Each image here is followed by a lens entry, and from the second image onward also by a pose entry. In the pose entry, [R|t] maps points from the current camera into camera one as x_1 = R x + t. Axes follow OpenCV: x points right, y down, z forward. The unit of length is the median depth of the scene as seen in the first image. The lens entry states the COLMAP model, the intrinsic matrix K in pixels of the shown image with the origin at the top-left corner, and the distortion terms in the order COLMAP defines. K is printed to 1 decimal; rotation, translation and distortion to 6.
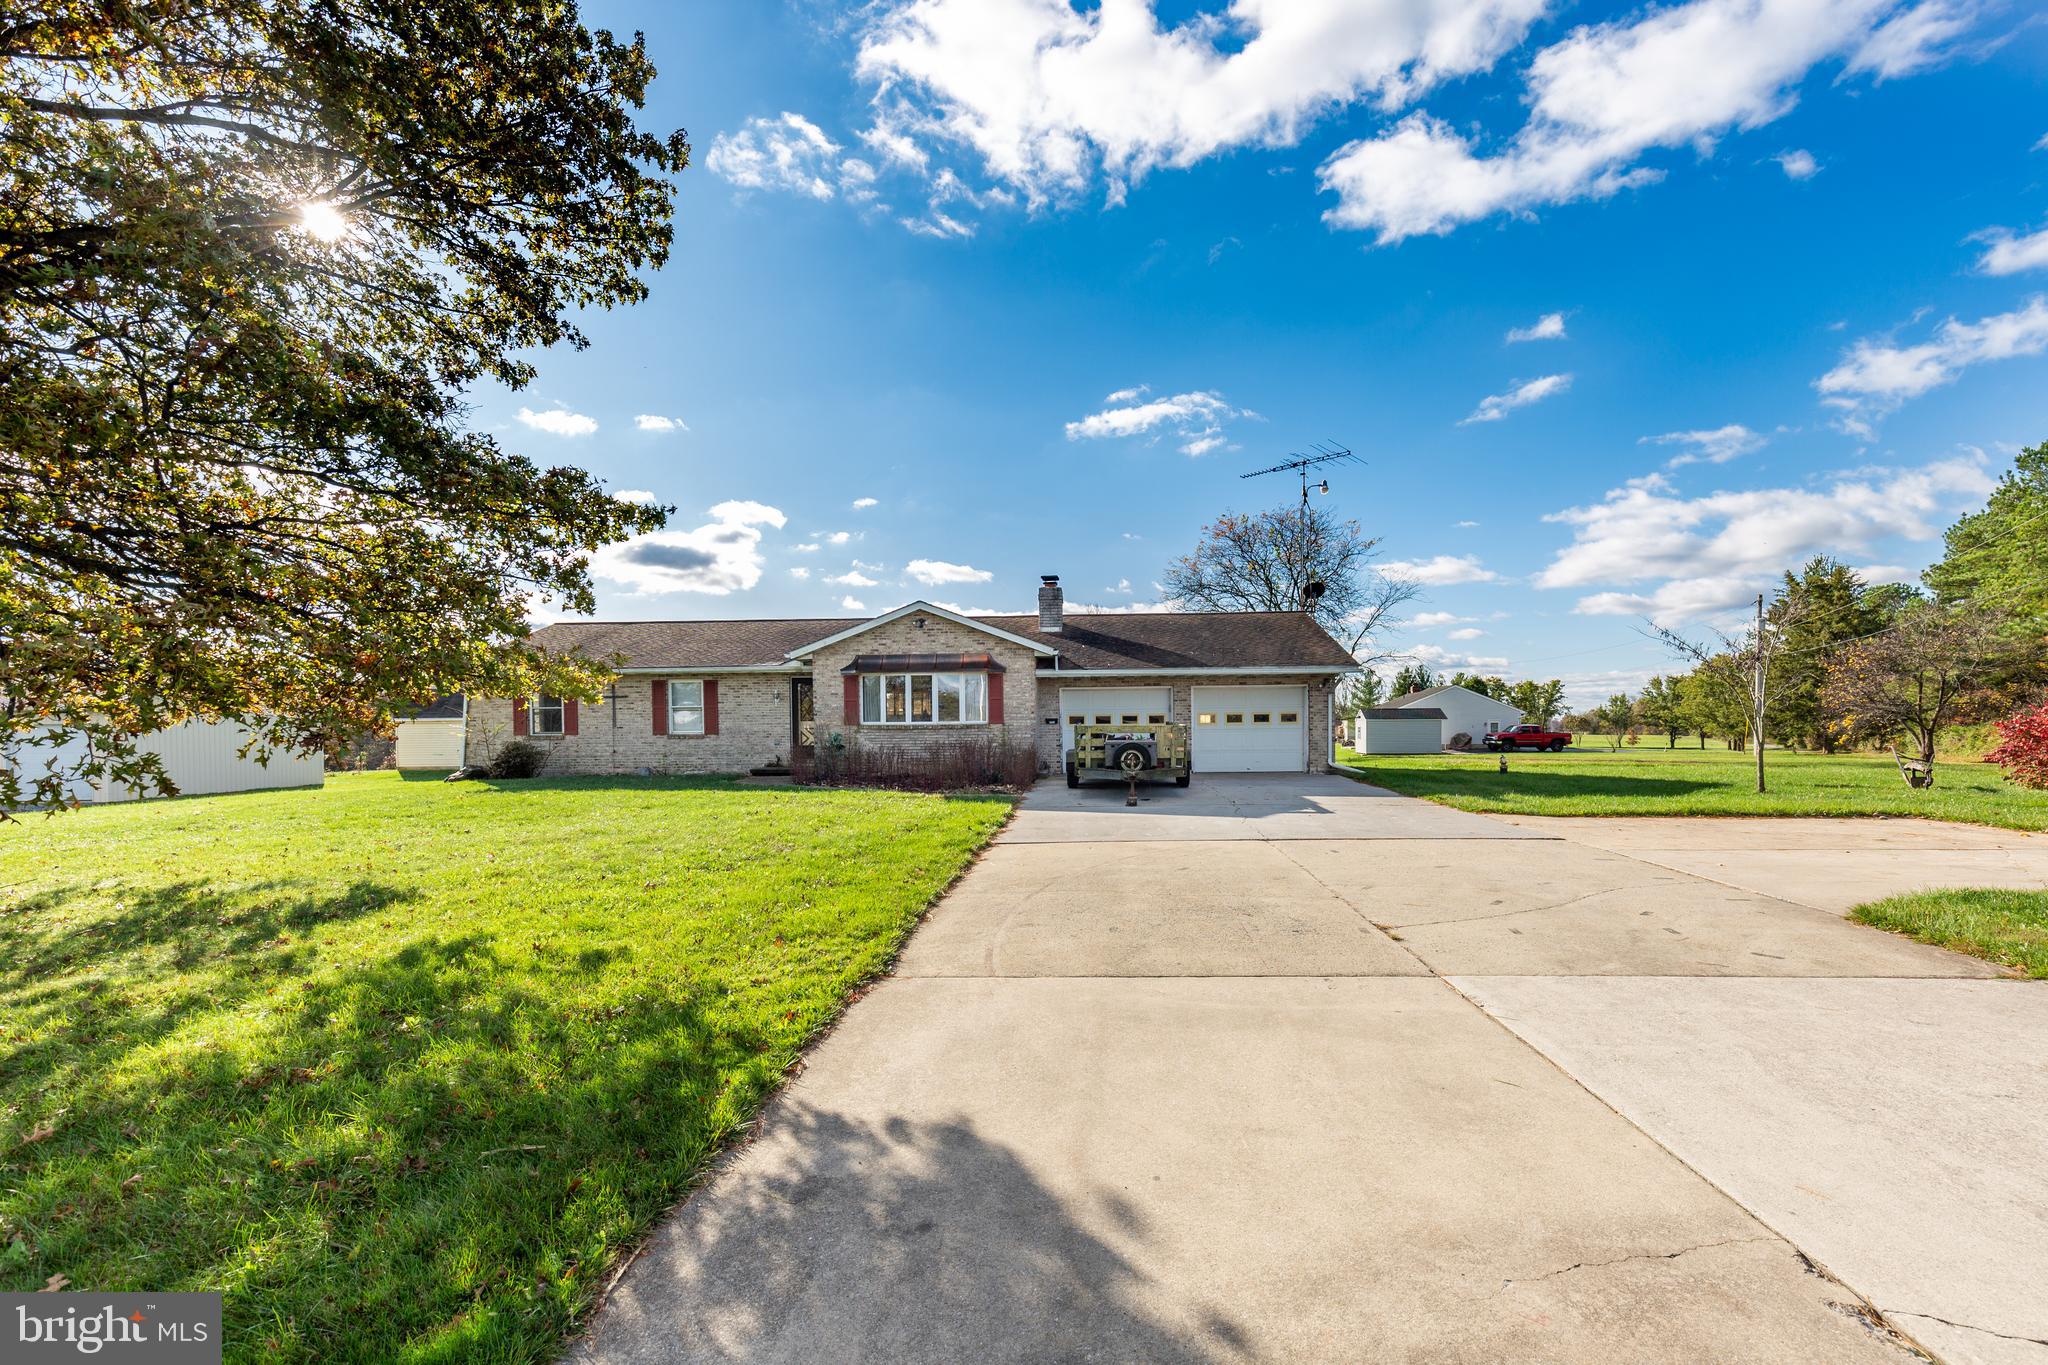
lens RADIAL K [[936.3, 0, 1026.6], [0, 936.3, 695.8], [0, 0, 1]] dist [0.021430, 0.000457]
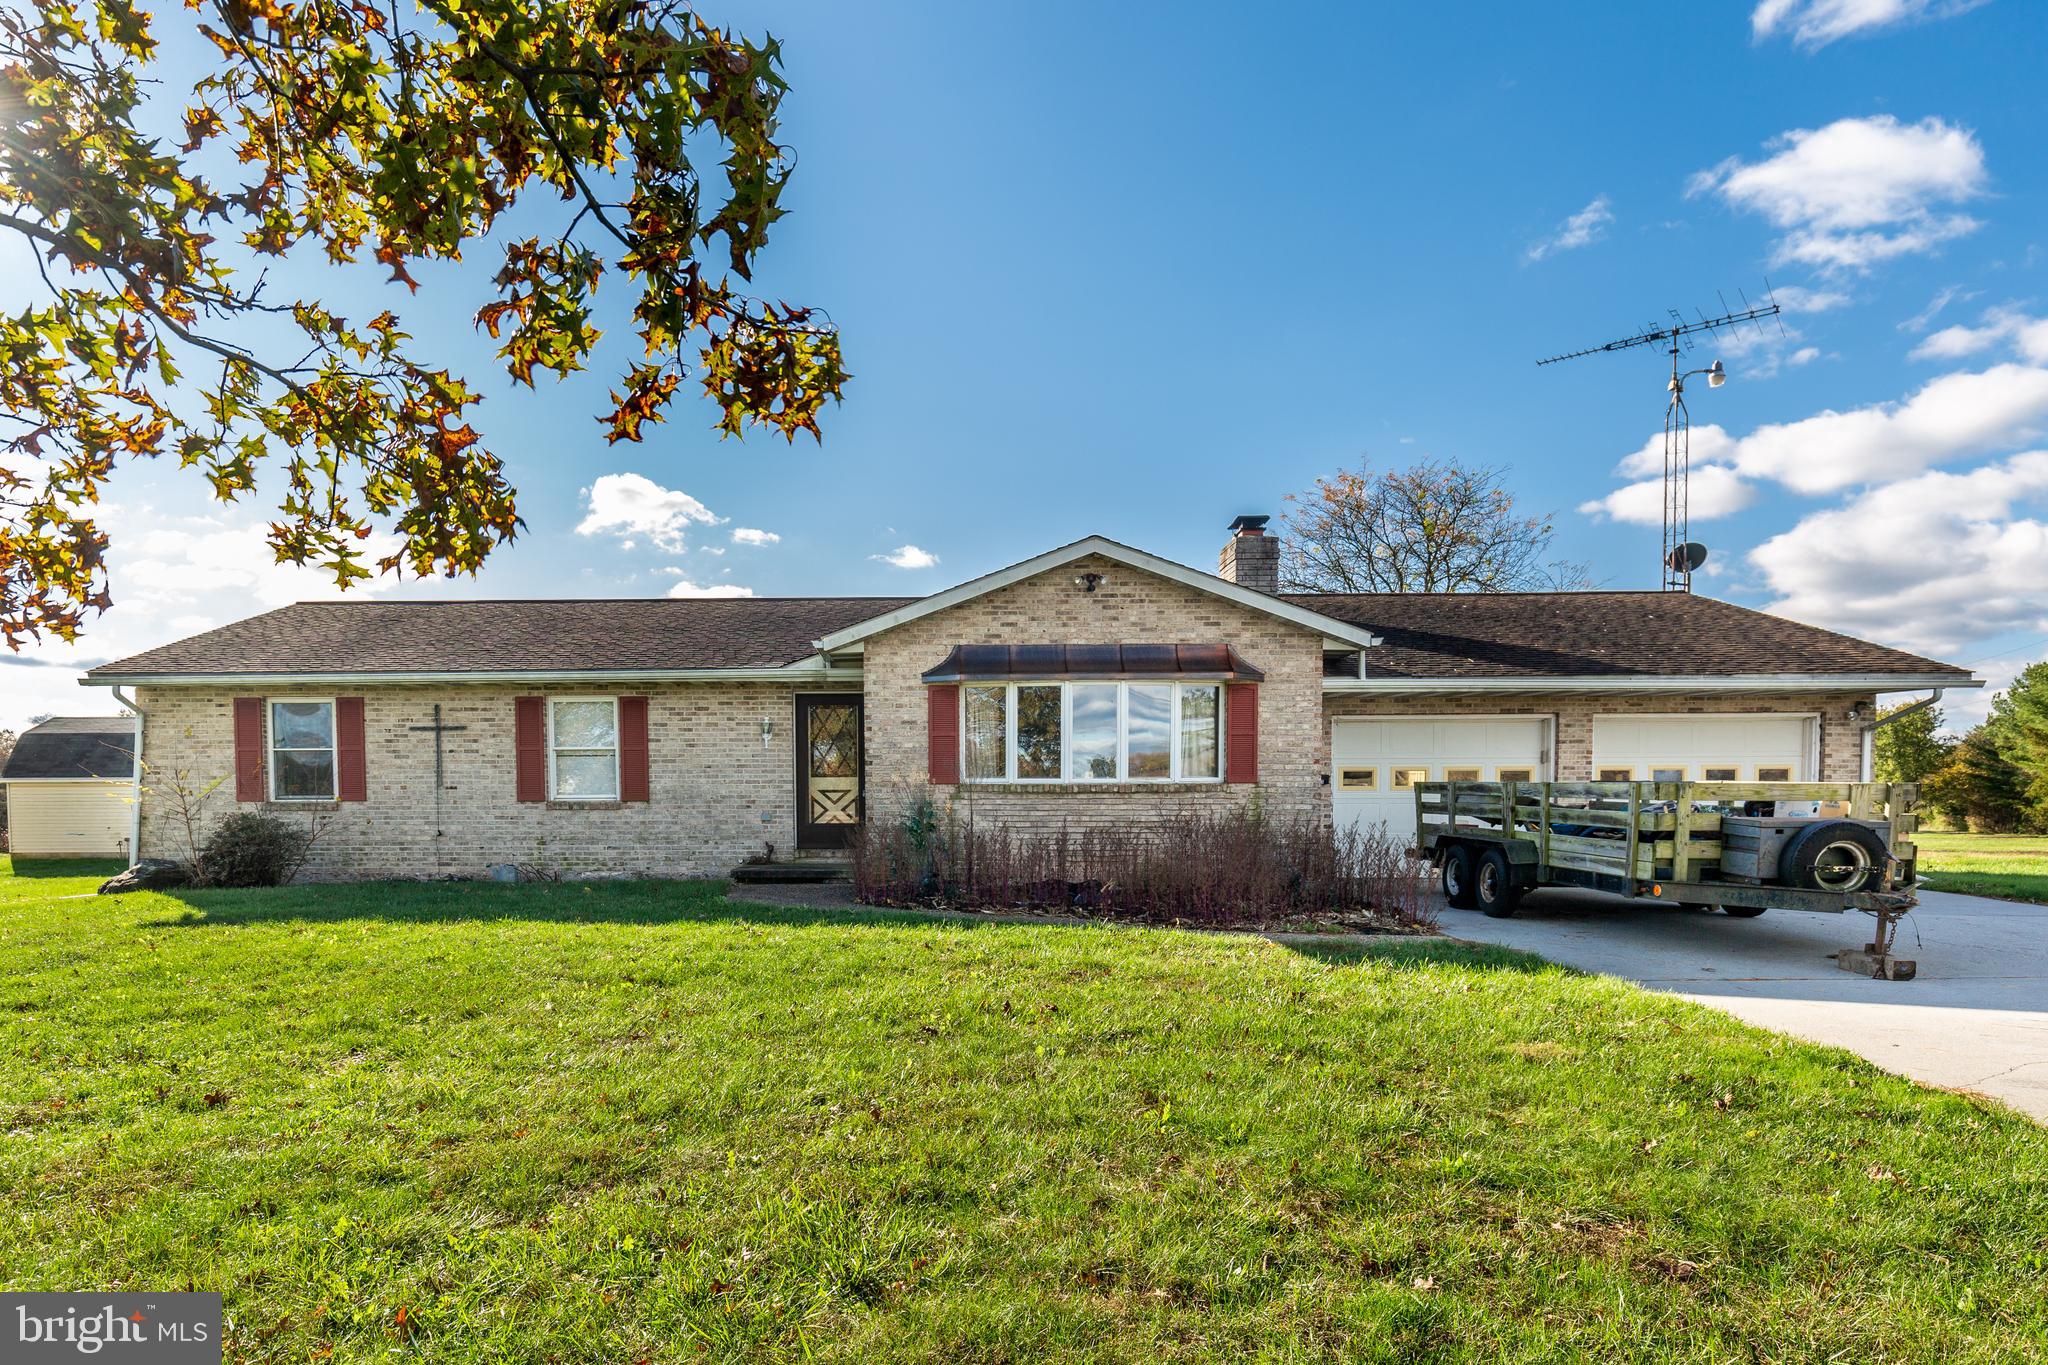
lens RADIAL K [[1162.7, 0, 950.8], [0, 1162.7, 794.8], [0, 0, 1]] dist [0.008291, 0.002347]
pose [[0.996689, 0.006660, 0.081035, -0.217711], [-0.009030, 0.999541, 0.028915, 0.017455], [-0.080805, -0.029551, 0.996292, 0.351520]]
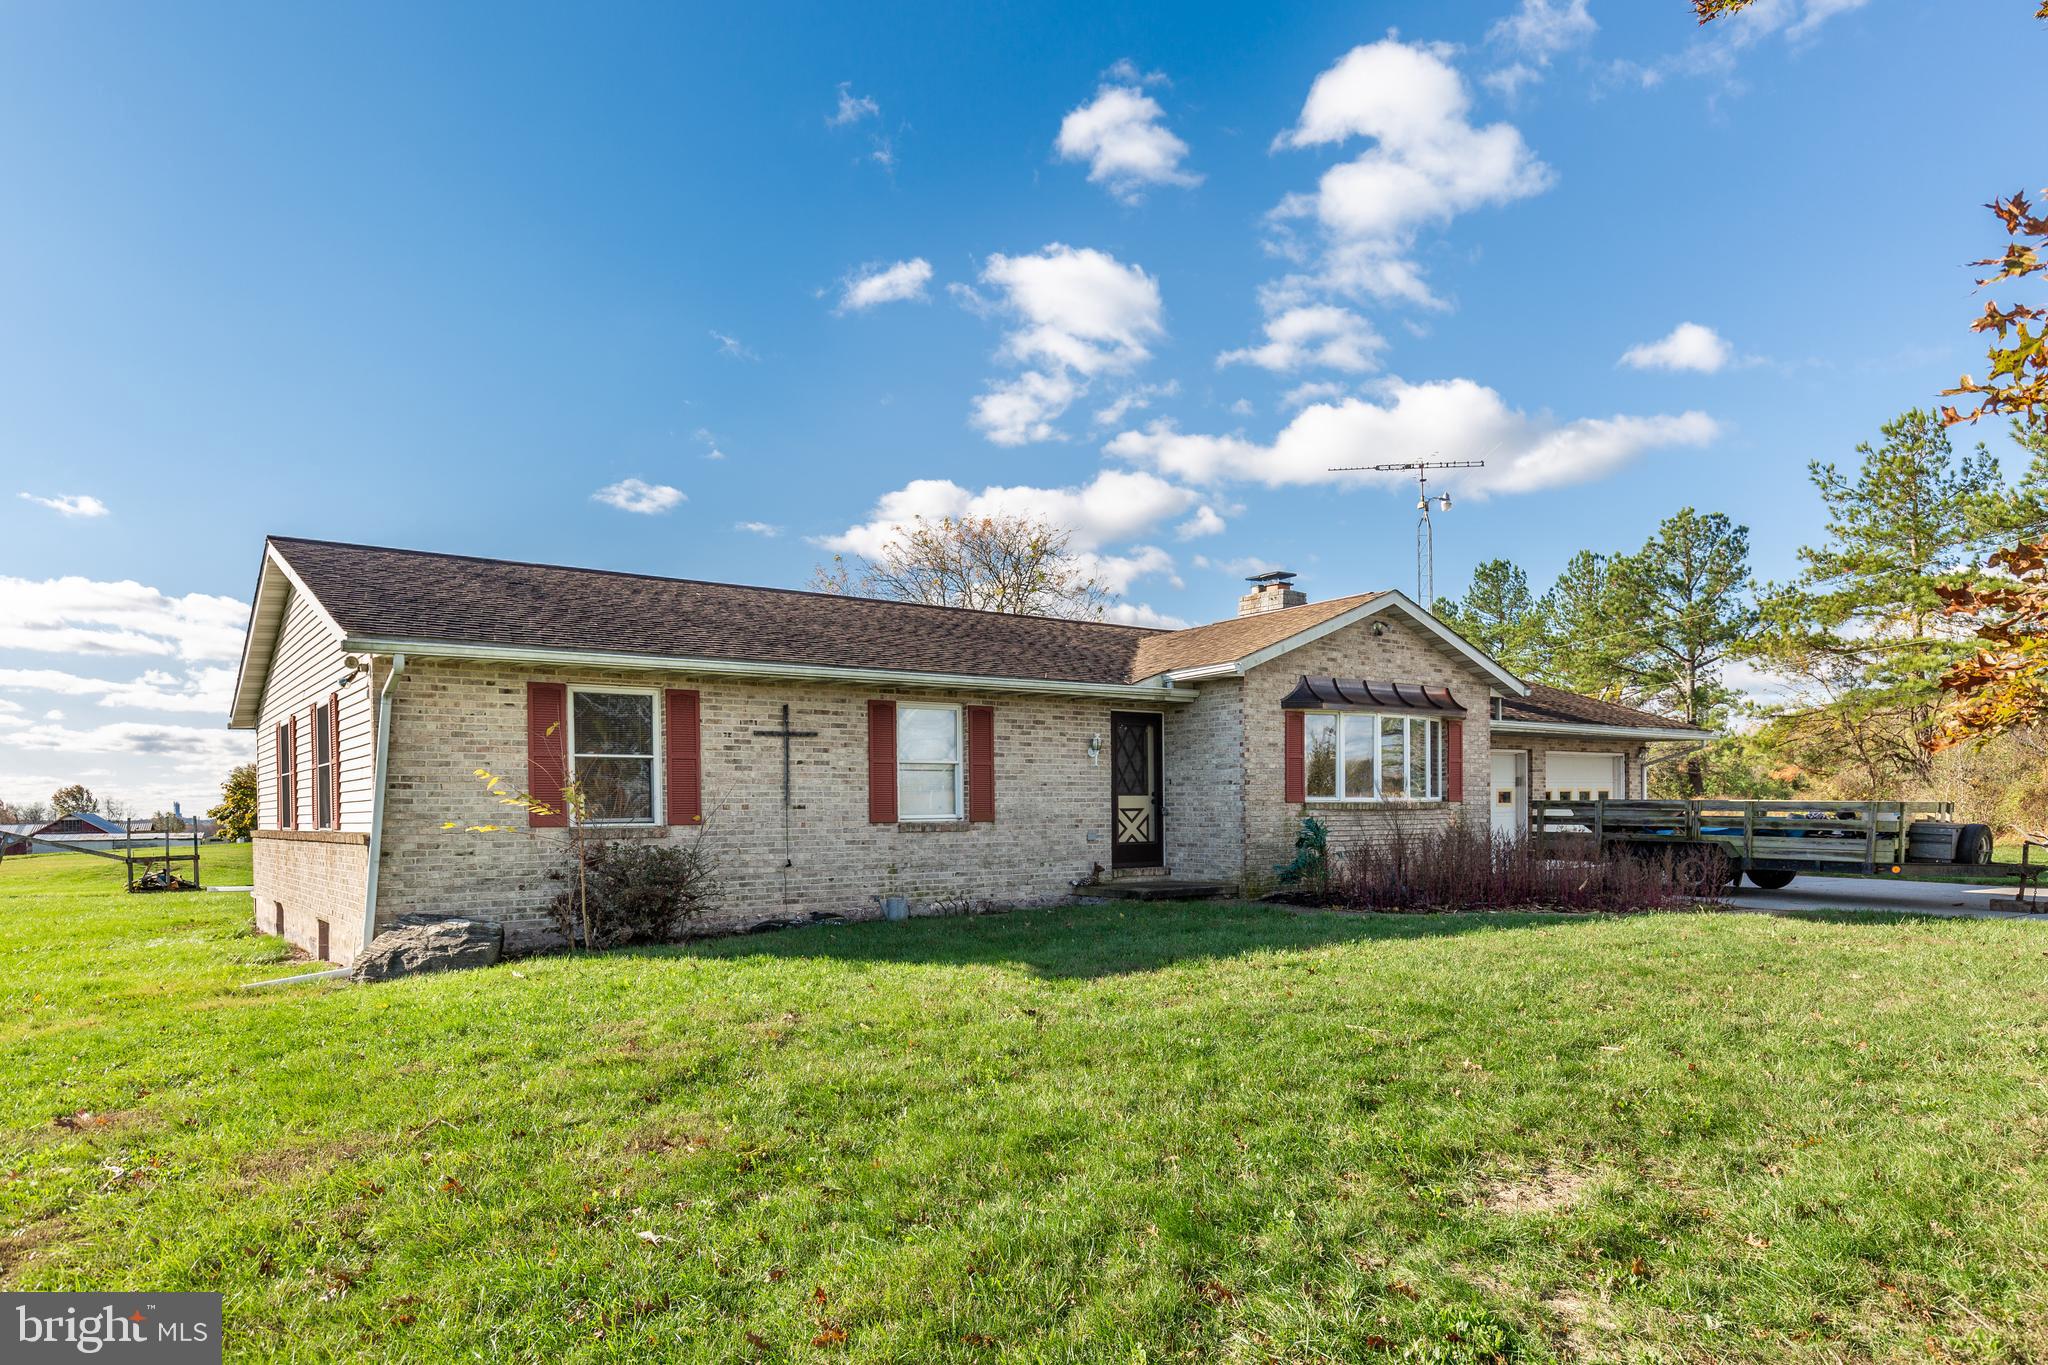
lens RADIAL K [[1298.4, 0, 974.7], [0, 1298.4, 790.9], [0, 0, 1]] dist [0.035267, -0.000811]
pose [[0.731745, 0.012556, 0.681463, -0.794939], [-0.020022, 0.999795, 0.003078, 0.024073], [-0.681285, -0.015896, 0.731846, 0.536953]]
